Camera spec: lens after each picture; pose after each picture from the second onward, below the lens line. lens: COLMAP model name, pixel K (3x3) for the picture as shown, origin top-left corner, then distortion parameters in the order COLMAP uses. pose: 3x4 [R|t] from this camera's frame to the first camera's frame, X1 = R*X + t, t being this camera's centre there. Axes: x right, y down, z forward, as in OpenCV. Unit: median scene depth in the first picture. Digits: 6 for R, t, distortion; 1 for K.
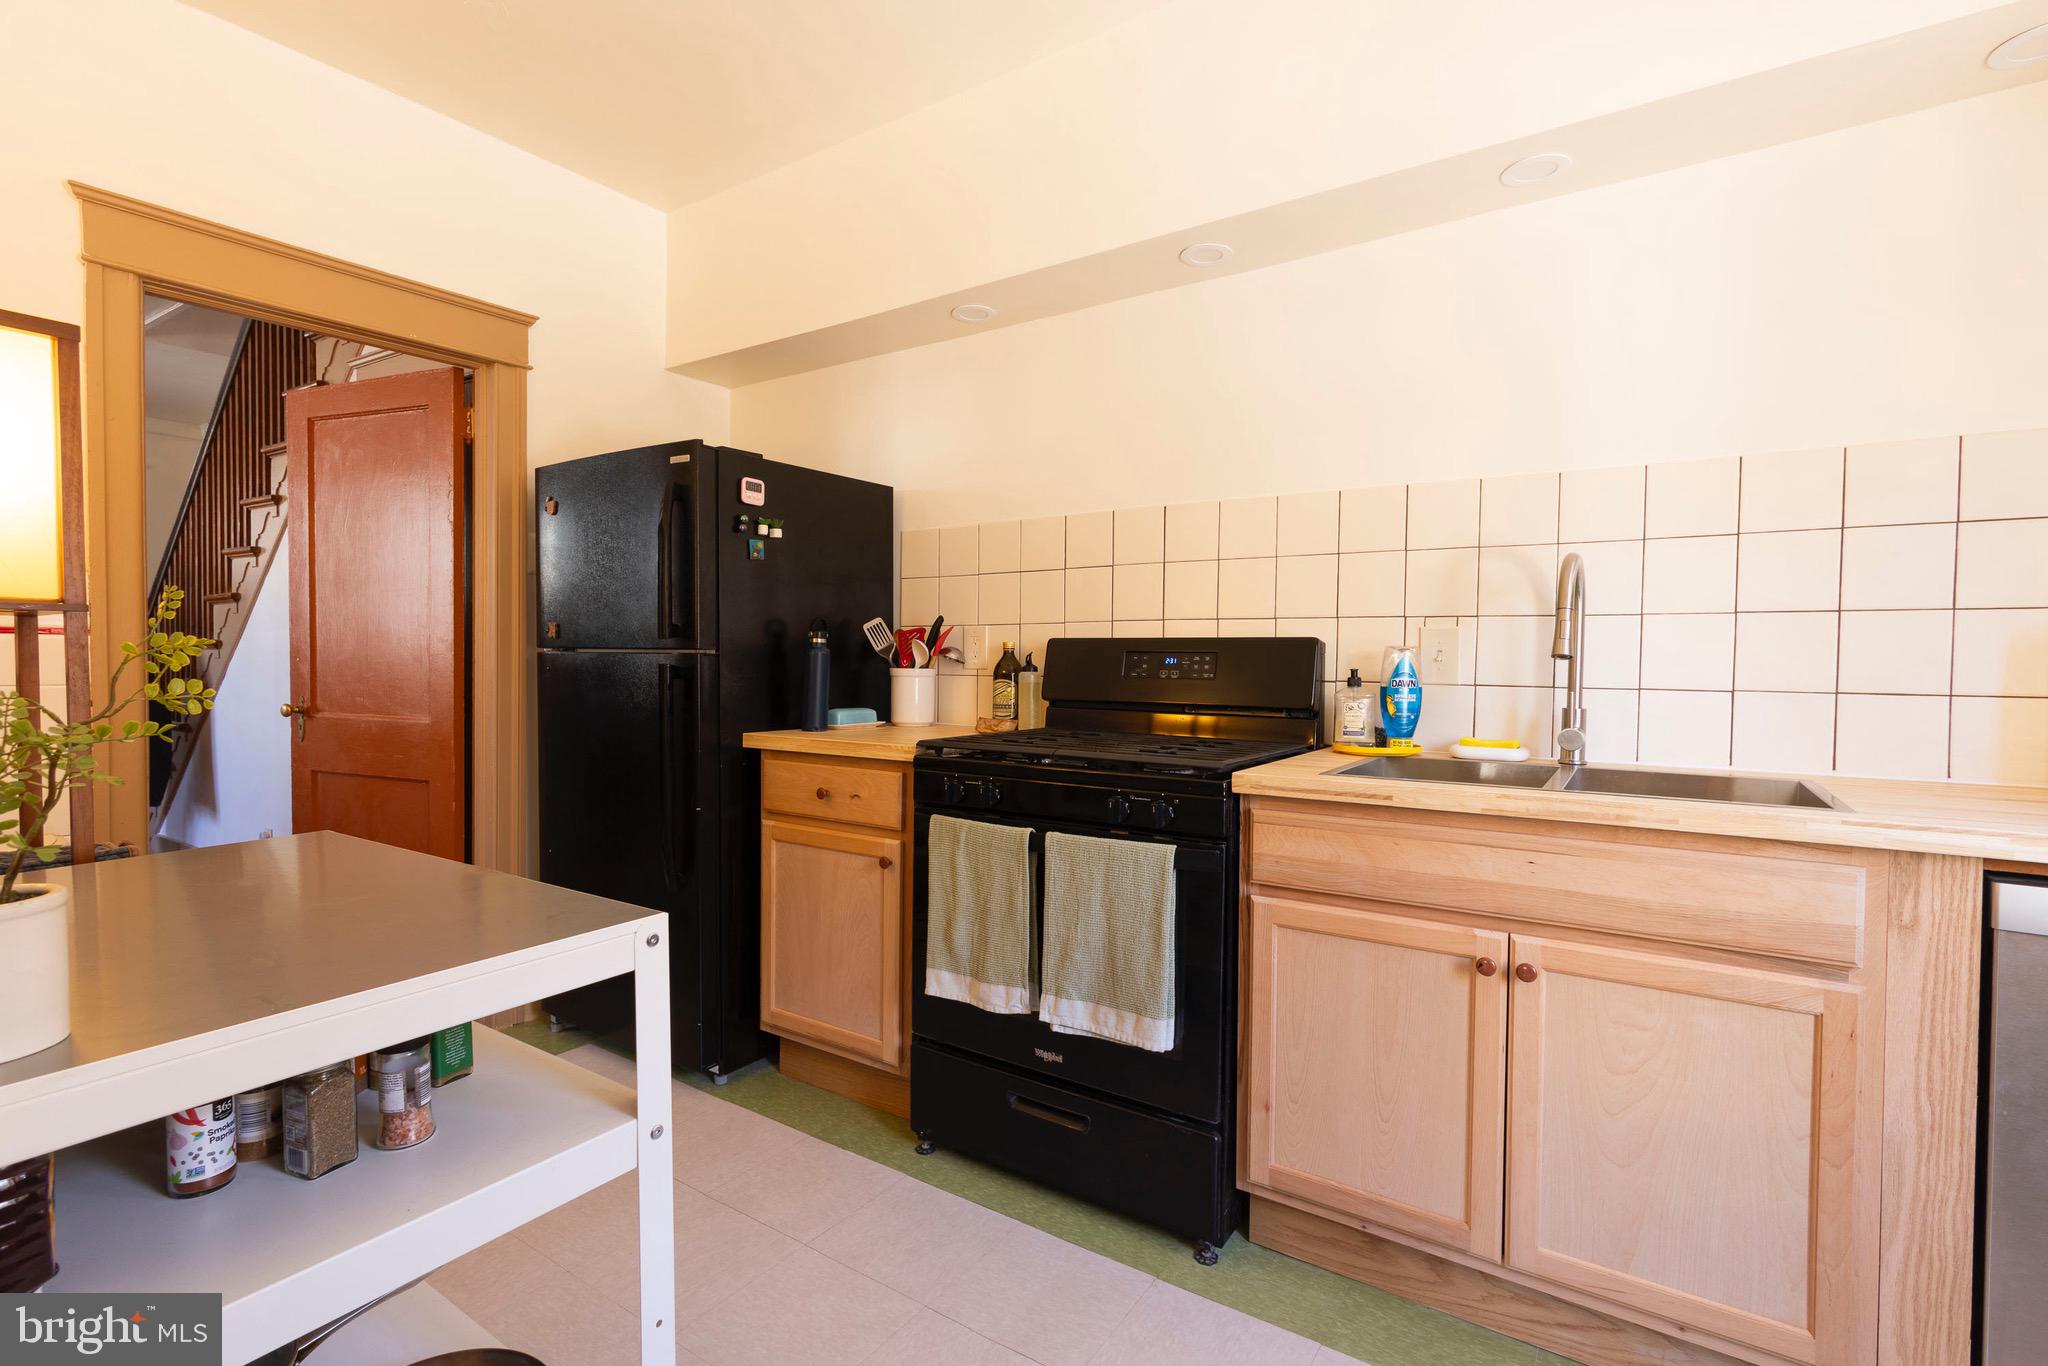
lens RADIAL K [[956.4, 0, 1024.0], [0, 956.4, 683.0], [0, 0, 1]] dist [0.000975, 0.000925]
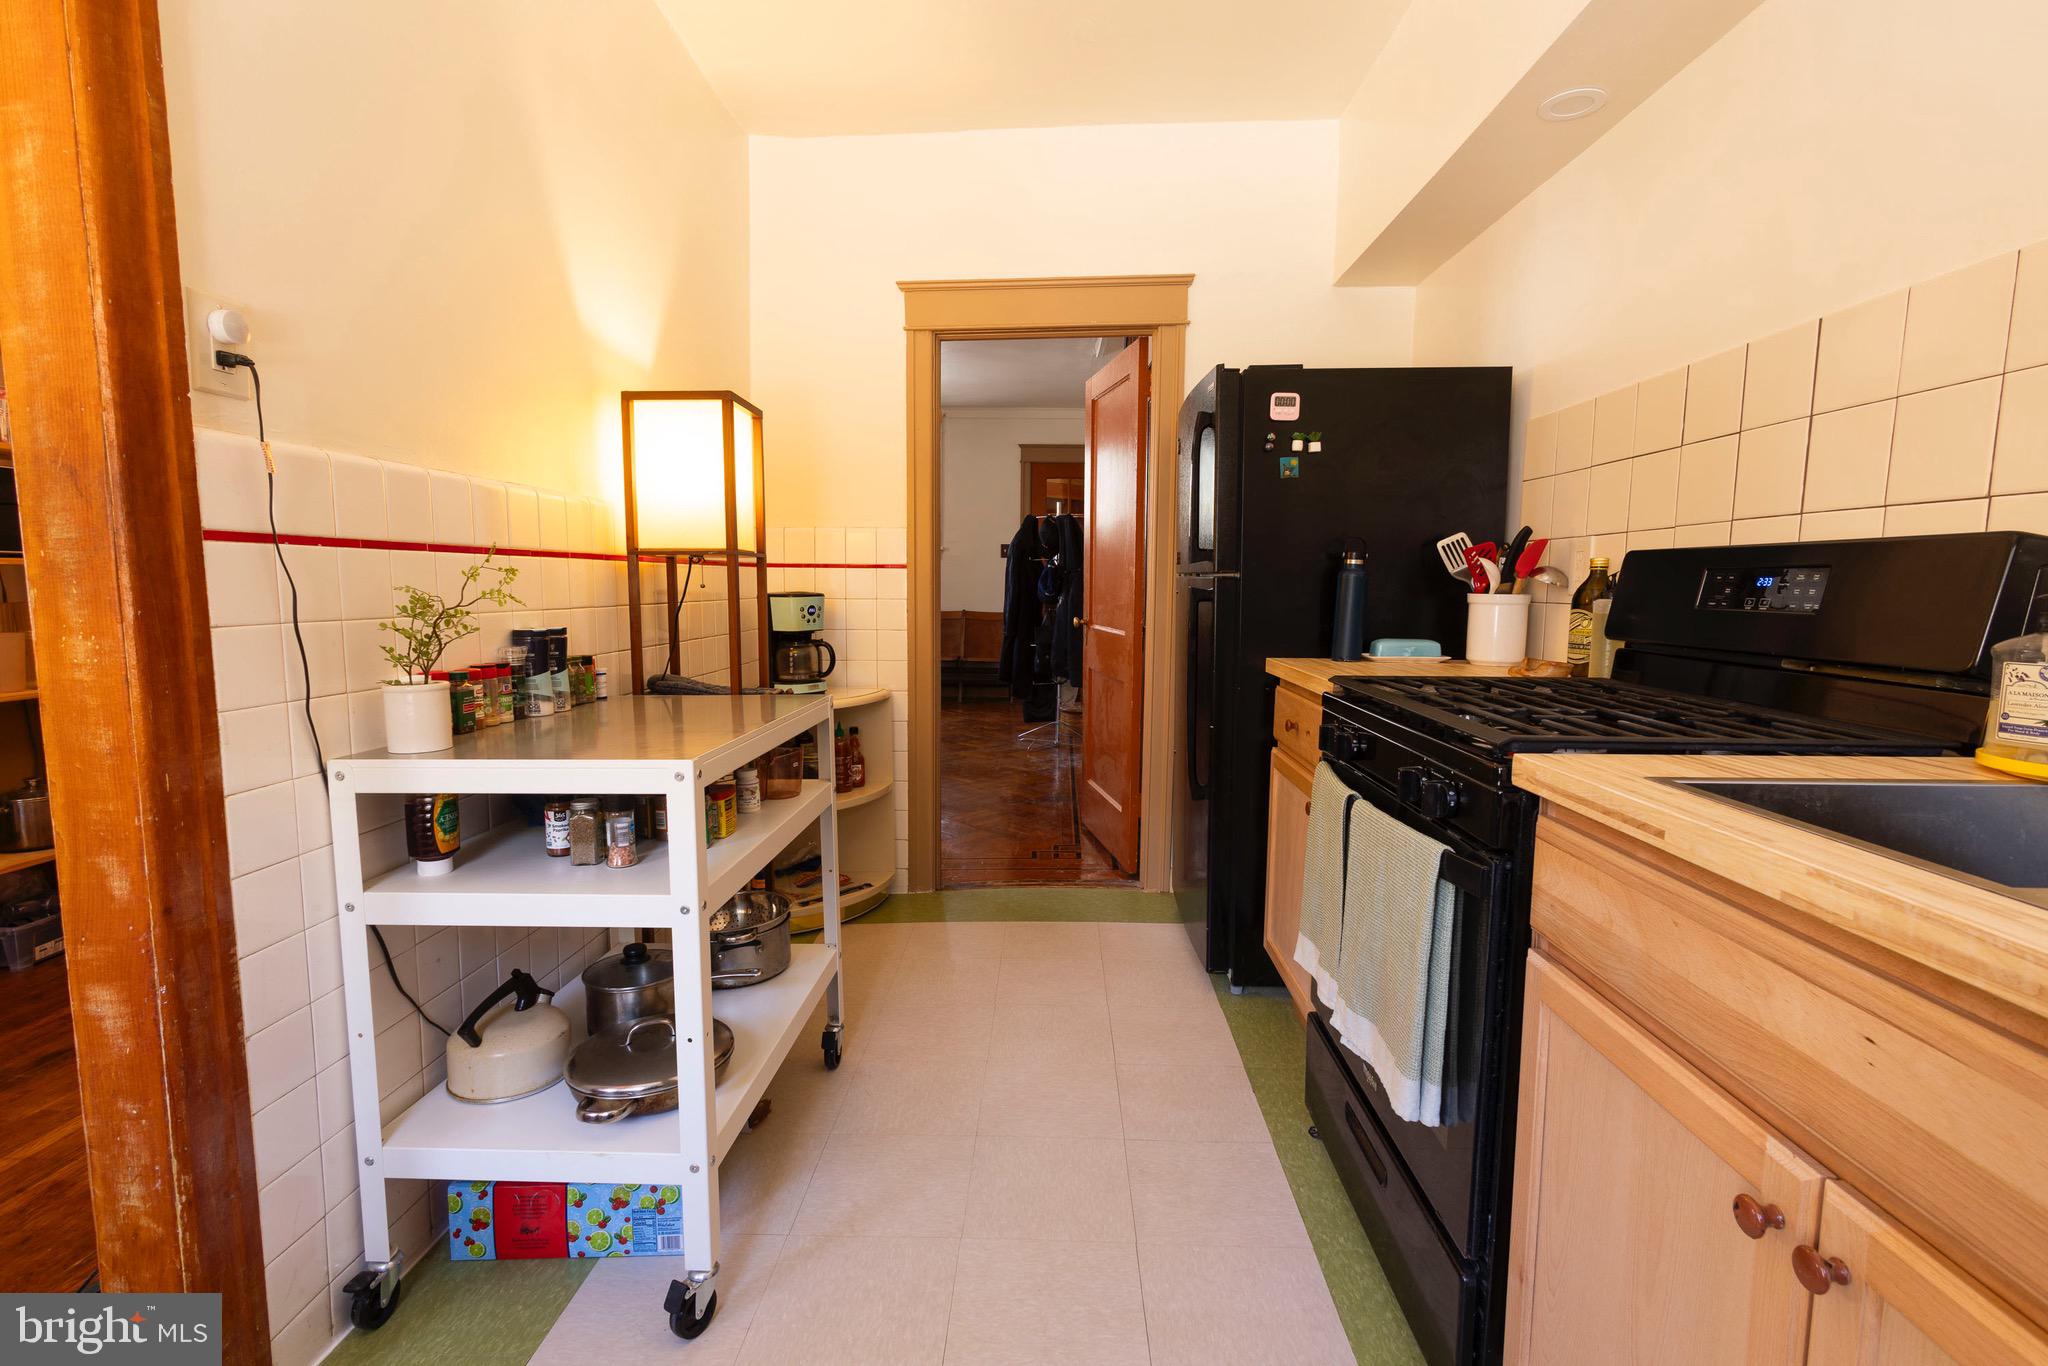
lens RADIAL K [[946.6, 0, 1024.0], [0, 946.6, 683.0], [0, 0, 1]] dist [-0.000547, 0.000142]
pose [[0.522687, 0.085829, -0.848193, 0.402660], [-0.022939, 0.995975, 0.086647, -0.000458], [0.852216, -0.025833, 0.522552, 0.270786]]
